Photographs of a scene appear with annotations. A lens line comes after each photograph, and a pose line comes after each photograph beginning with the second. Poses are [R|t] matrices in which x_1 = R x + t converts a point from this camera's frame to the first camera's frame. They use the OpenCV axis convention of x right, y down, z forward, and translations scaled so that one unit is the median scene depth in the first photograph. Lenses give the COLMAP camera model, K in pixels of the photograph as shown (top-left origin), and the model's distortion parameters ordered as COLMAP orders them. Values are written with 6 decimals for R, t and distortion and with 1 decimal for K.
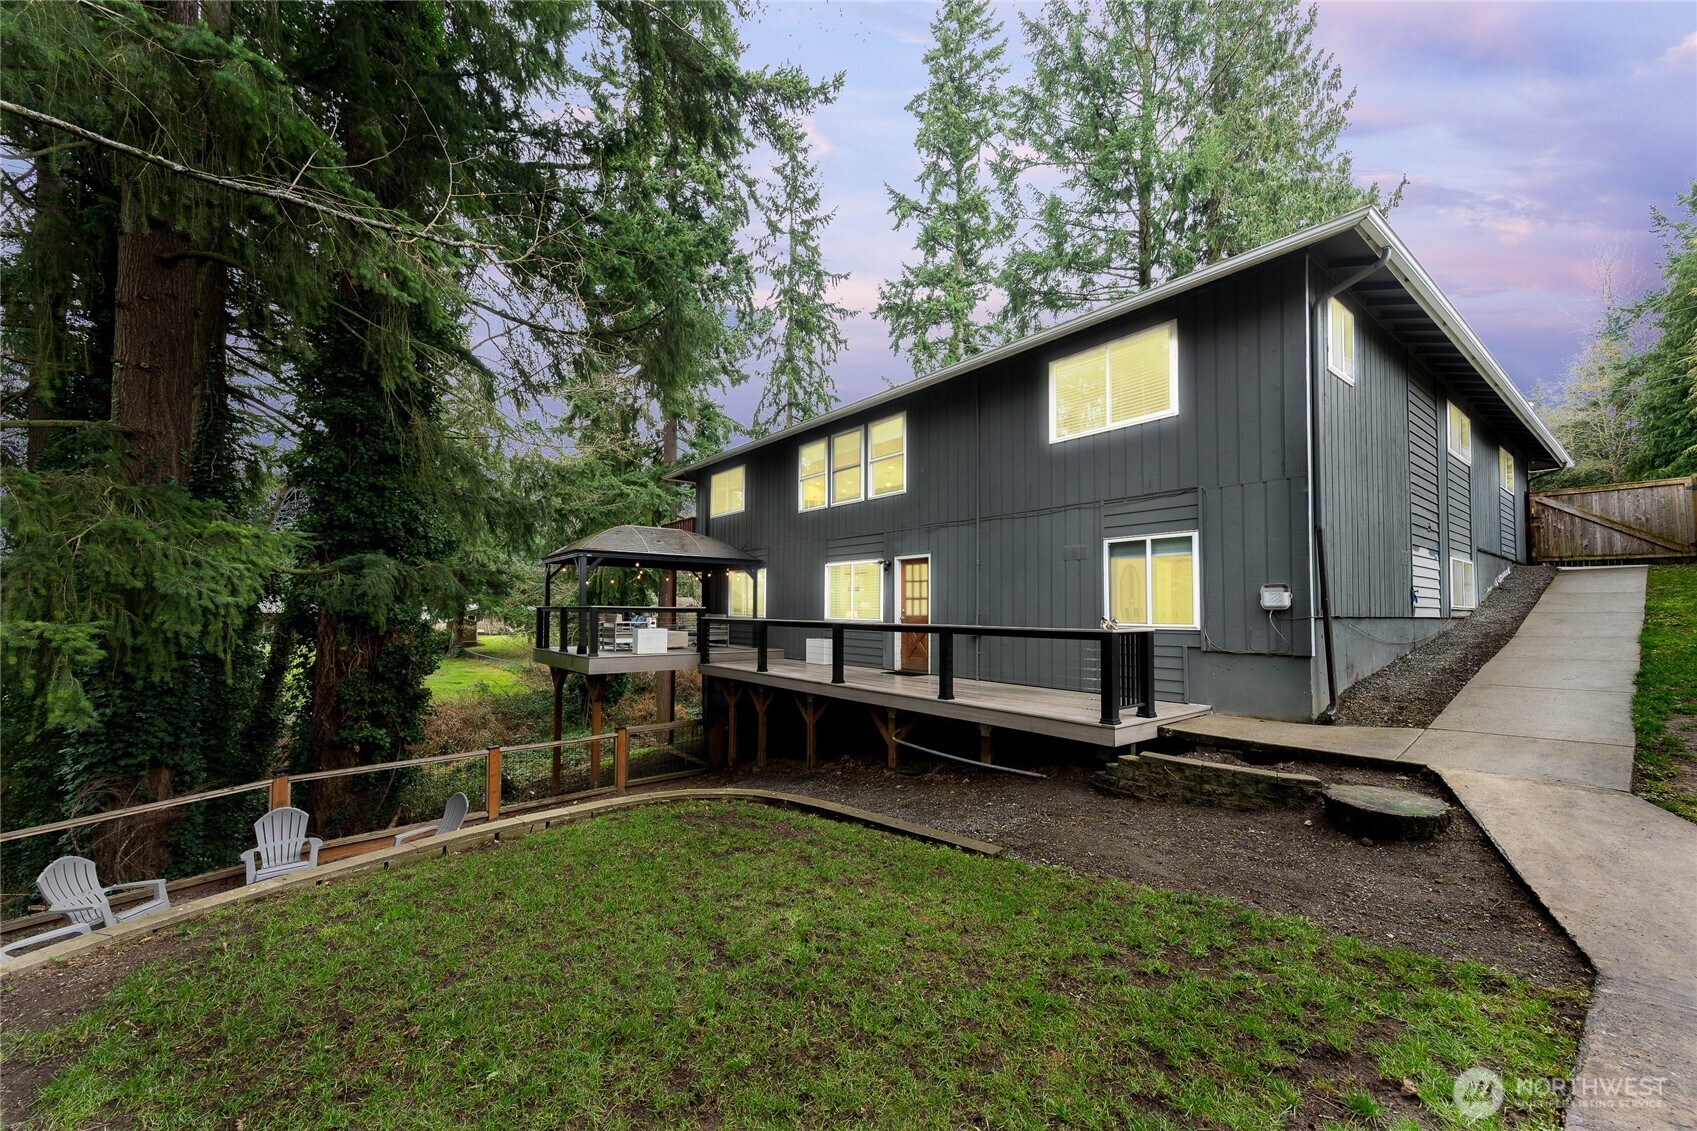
lens RADIAL K [[674.7, 0, 852.3], [0, 674.7, 583.2], [0, 0, 1]] dist [0.020441, -0.000051]
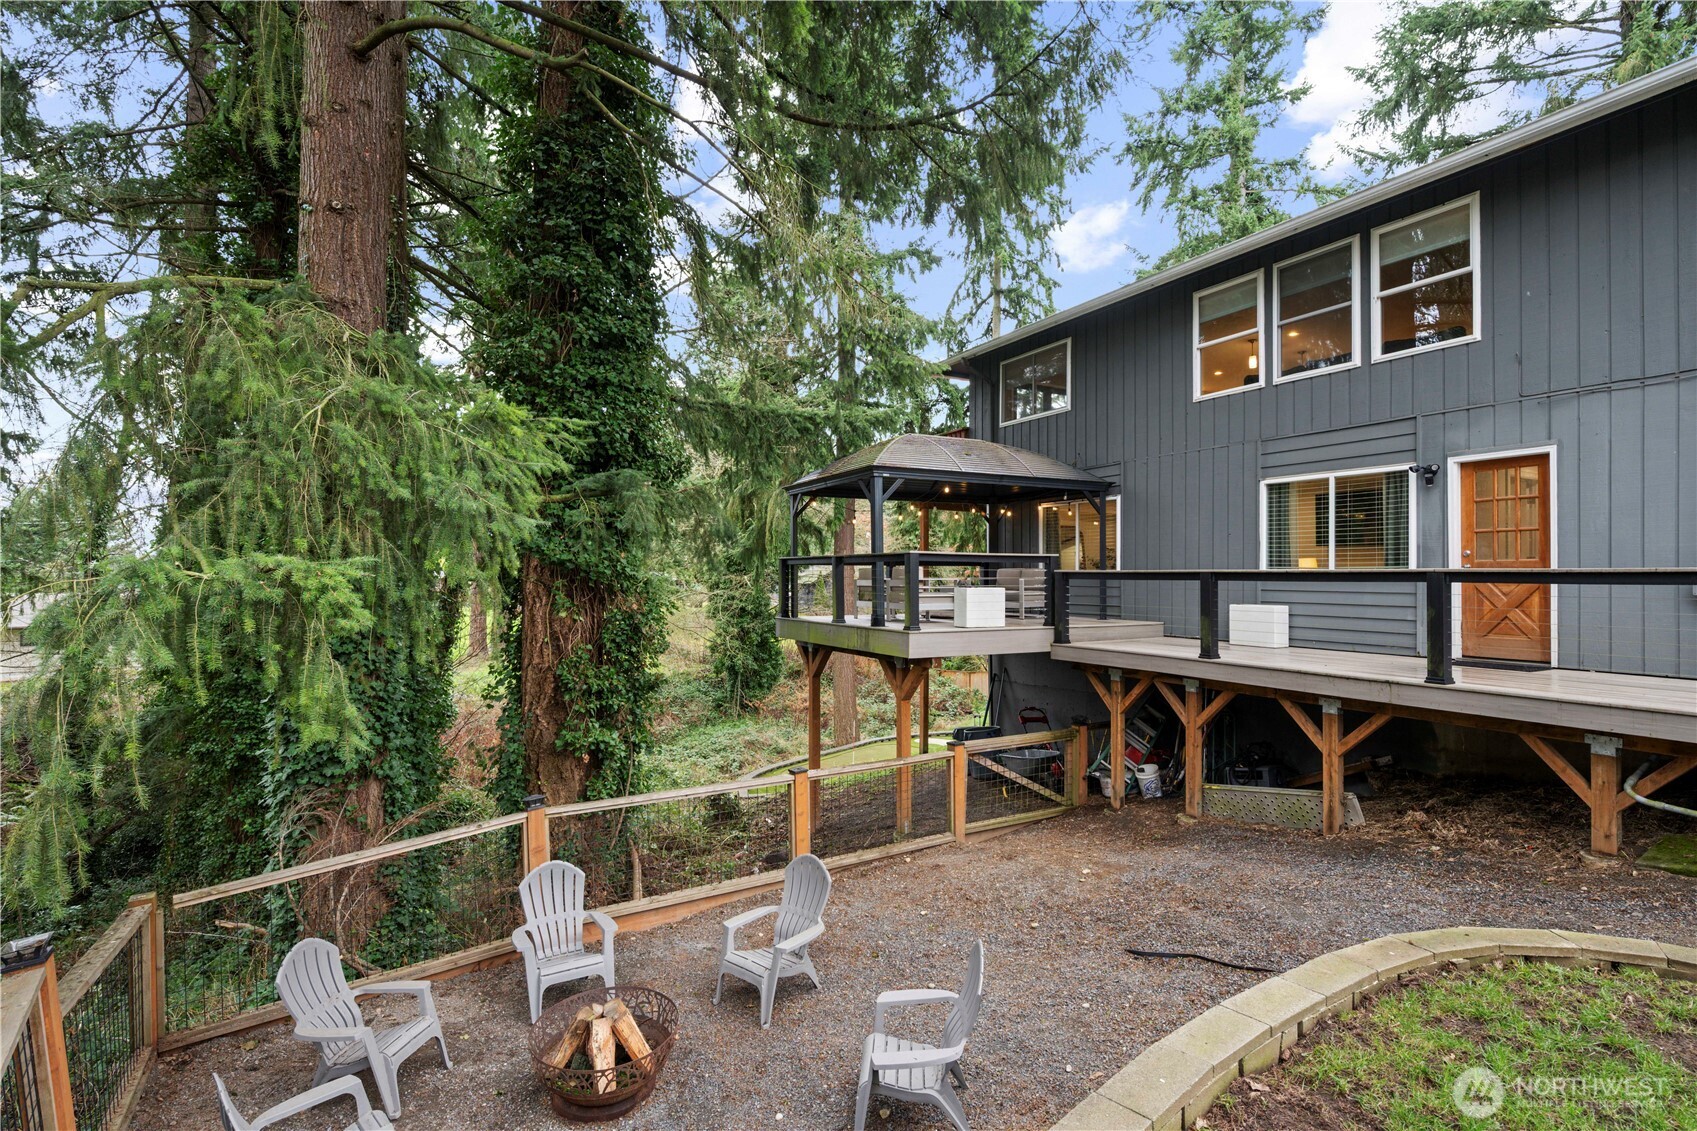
lens RADIAL K [[842.7, 0, 847.1], [0, 842.7, 568.2], [0, 0, 1]] dist [-0.011211, 0.000334]
pose [[0.981053, -0.006940, -0.193617, -0.344303], [0.013122, 0.999443, 0.030668, 0.029064], [0.193297, -0.032628, 0.980598, 0.249725]]
